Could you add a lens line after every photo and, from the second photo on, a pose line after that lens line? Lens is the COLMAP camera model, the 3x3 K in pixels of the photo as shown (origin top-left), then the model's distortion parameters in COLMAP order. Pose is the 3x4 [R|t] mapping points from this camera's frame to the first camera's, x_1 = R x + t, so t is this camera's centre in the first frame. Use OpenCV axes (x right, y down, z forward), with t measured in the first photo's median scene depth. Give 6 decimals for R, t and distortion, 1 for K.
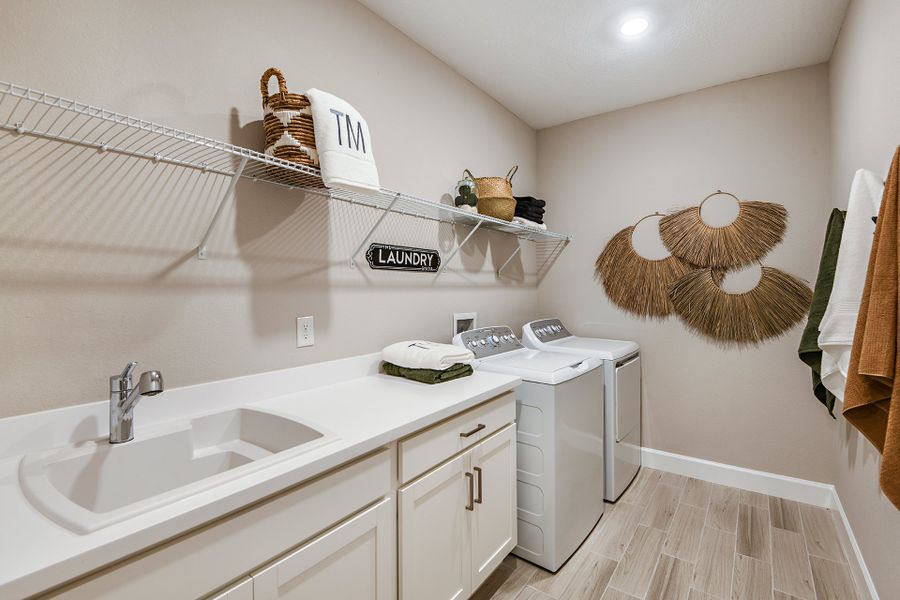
lens RADIAL K [[413.3, 0, 451.9], [0, 413.3, 291.7], [0, 0, 1]] dist [-0.036768, -0.002297]
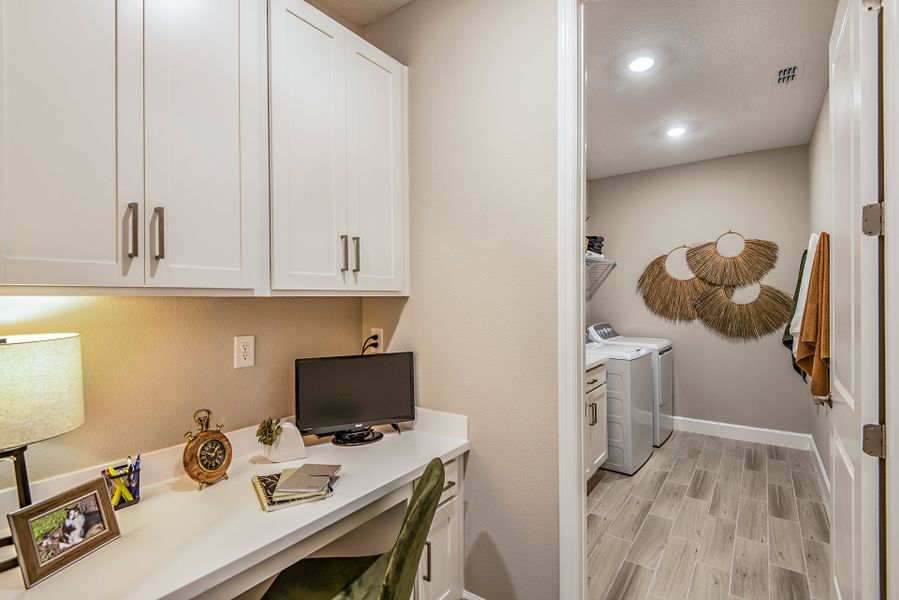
lens RADIAL K [[412.8, 0, 445.3], [0, 412.8, 303.5], [0, 0, 1]] dist [-0.036768, -0.002297]
pose [[0.999682, -0.003405, -0.024982, -0.312774], [0.003385, 0.999994, -0.000843, 0.000959], [0.024984, 0.000759, 0.999688, -0.454494]]
